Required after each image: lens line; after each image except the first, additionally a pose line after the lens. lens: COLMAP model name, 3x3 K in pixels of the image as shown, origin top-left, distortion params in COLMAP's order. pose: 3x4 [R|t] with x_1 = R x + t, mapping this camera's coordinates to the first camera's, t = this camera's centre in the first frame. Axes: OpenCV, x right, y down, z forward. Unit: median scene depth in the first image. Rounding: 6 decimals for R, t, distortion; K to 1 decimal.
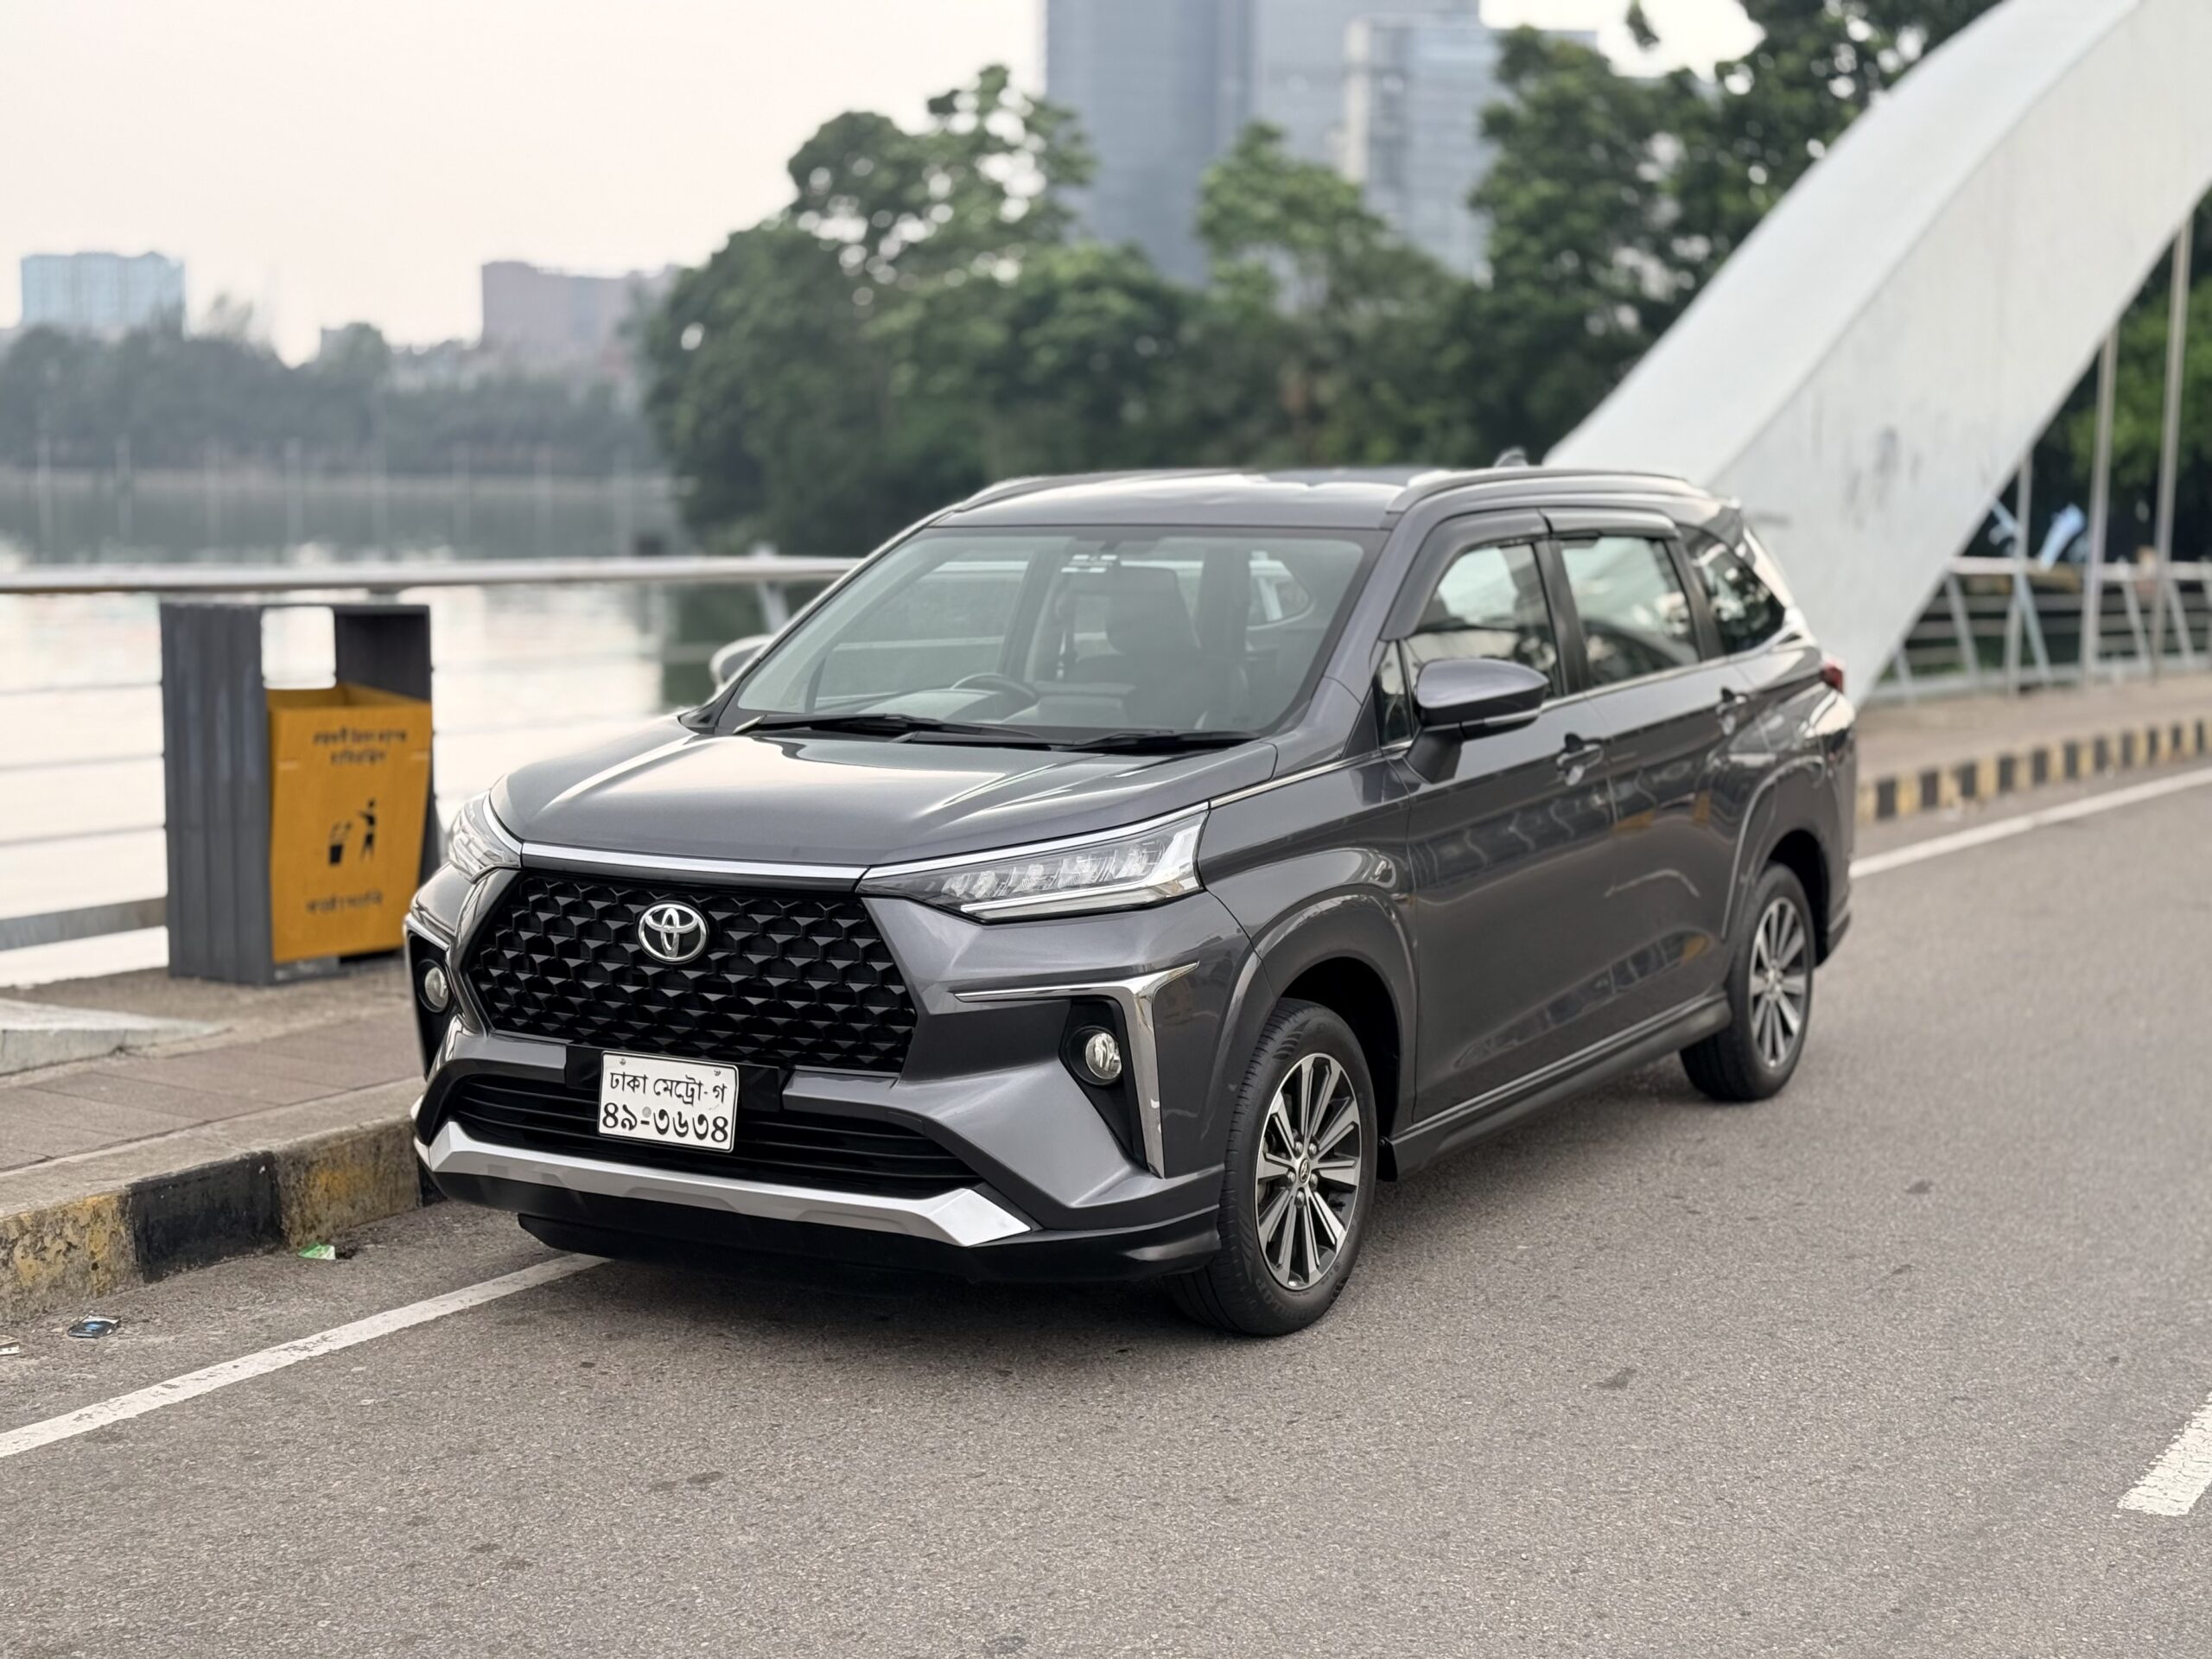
lens RADIAL K [[3163.5, 0, 1108.8], [0, 3163.5, 871.1], [0, 0, 1]] dist [0.188100, -0.337202]
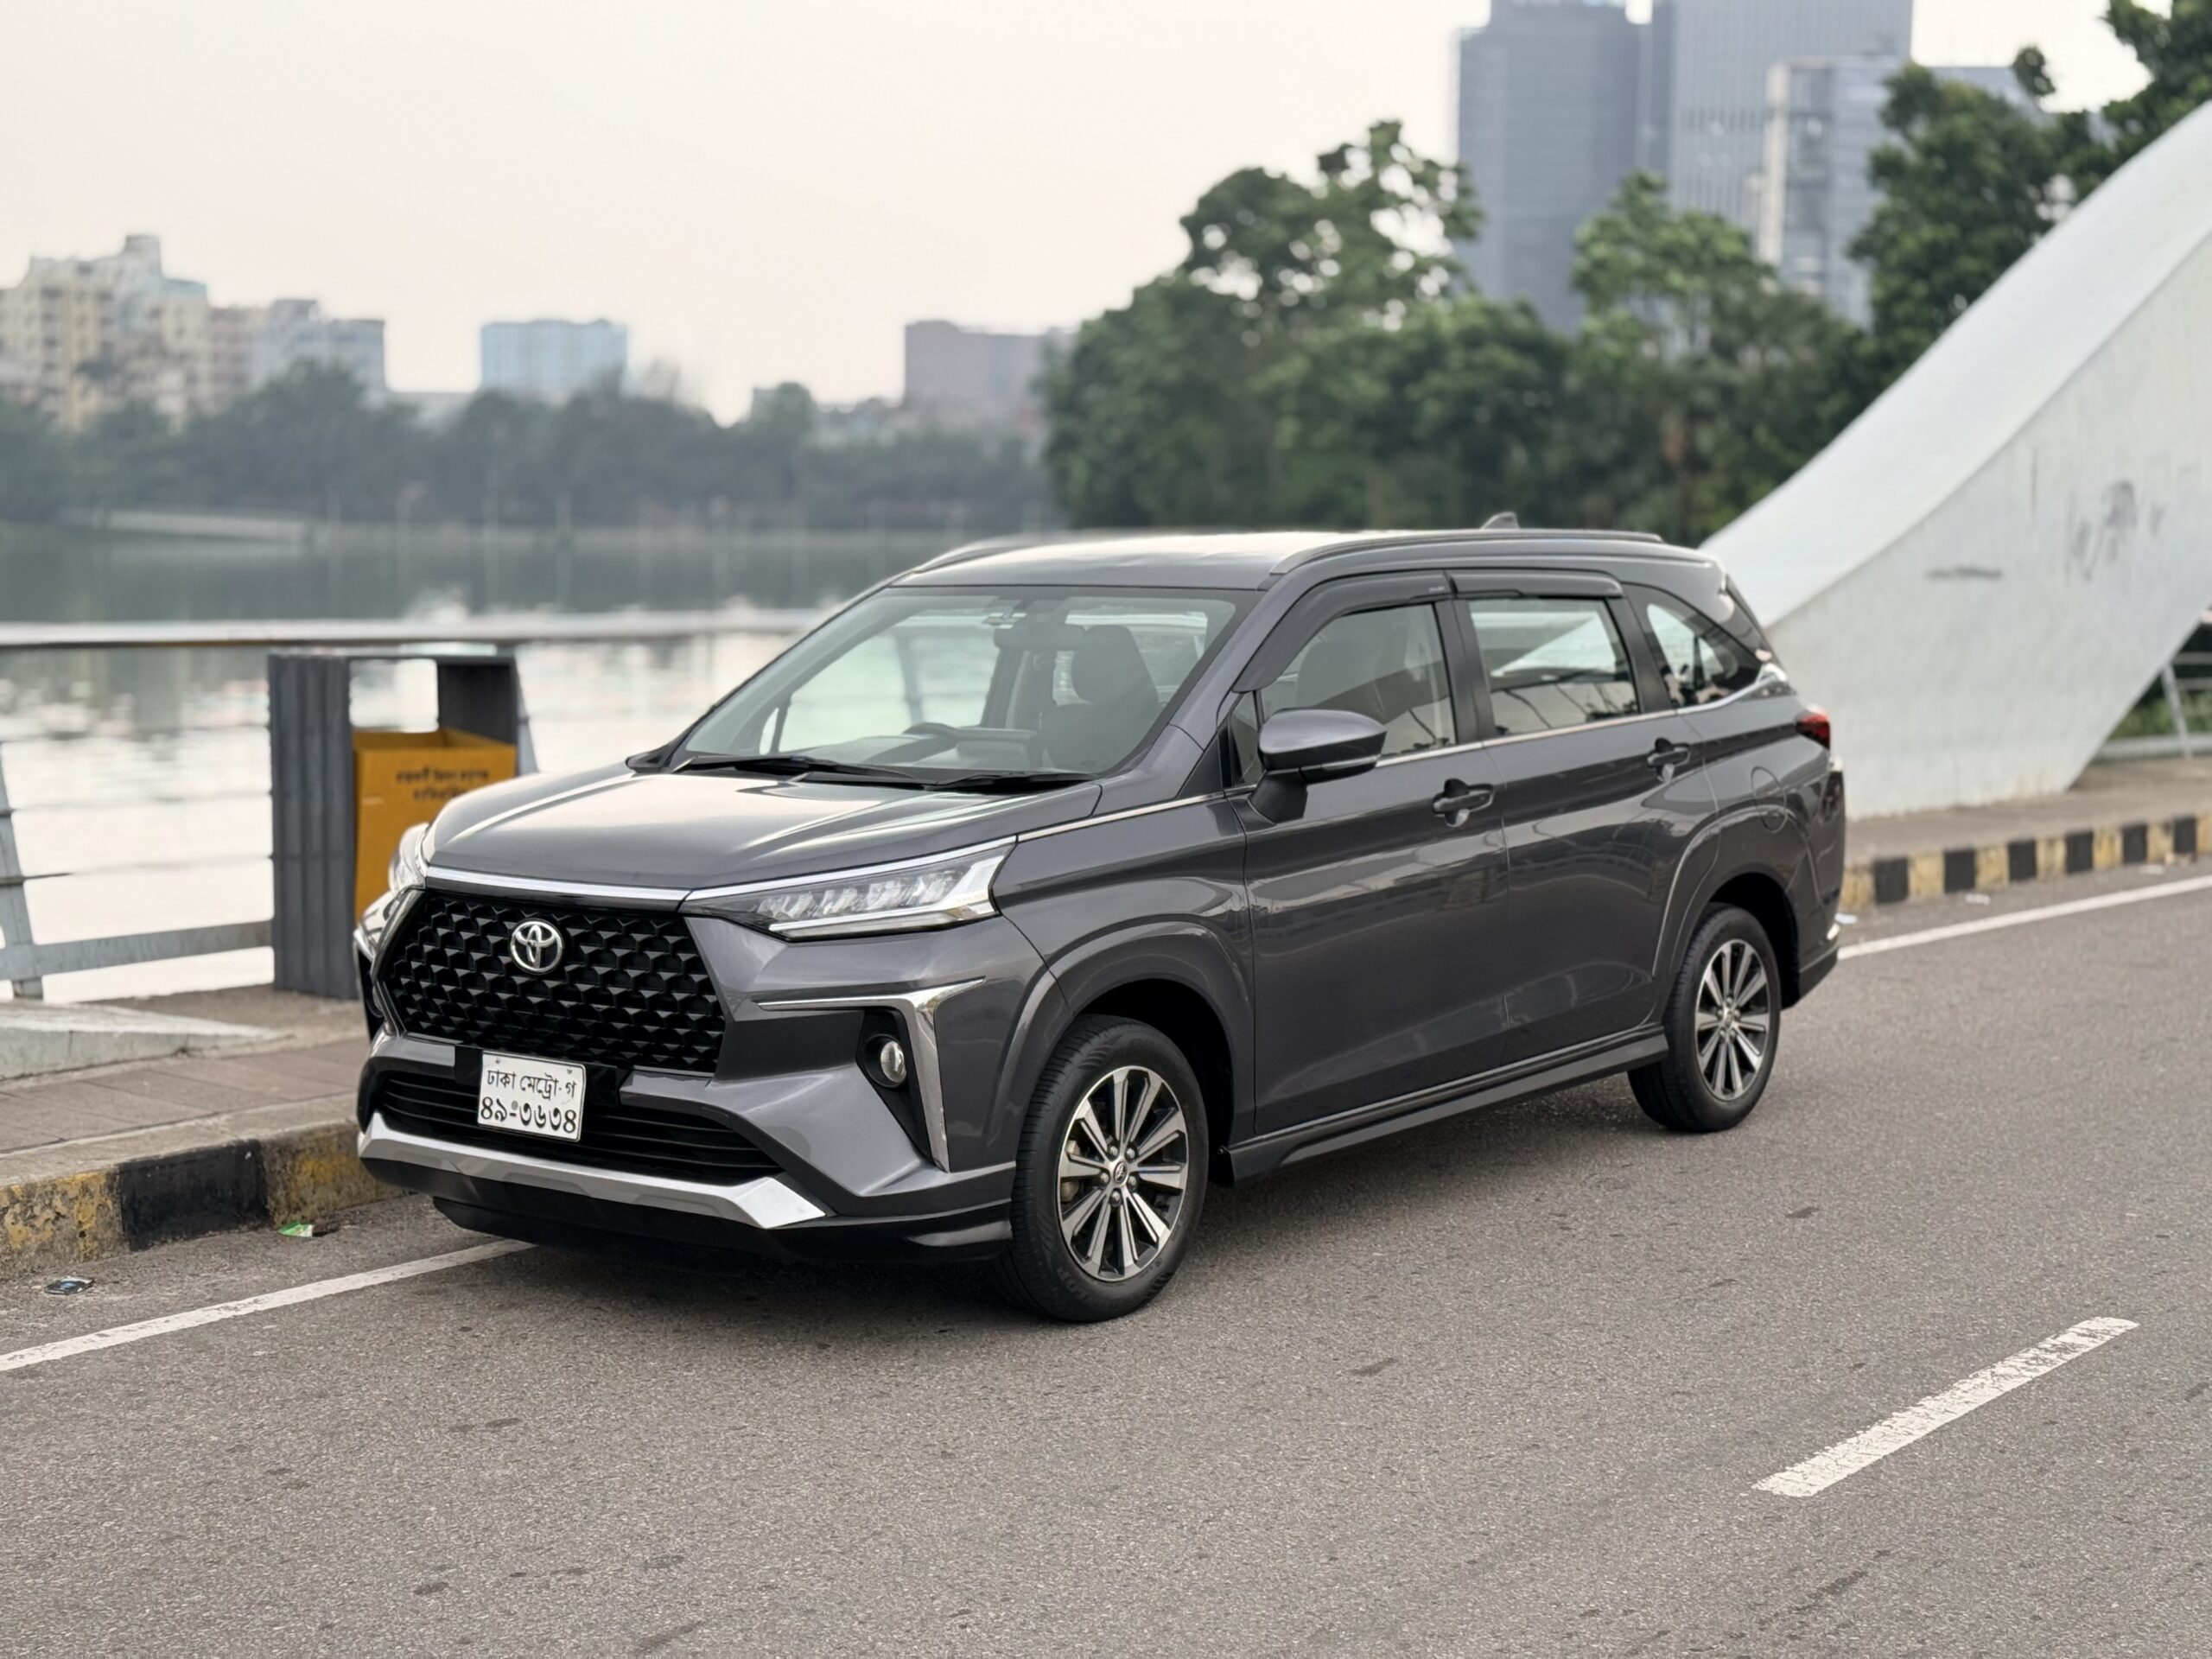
lens RADIAL K [[3163.5, 0, 1108.8], [0, 3163.5, 871.1], [0, 0, 1]] dist [0.188100, -0.337202]
pose [[0.991728, 0.011255, -0.127859, 0.176790], [-0.013275, 0.999800, -0.014953, 0.005684], [0.127666, 0.016526, 0.991680, -0.082200]]
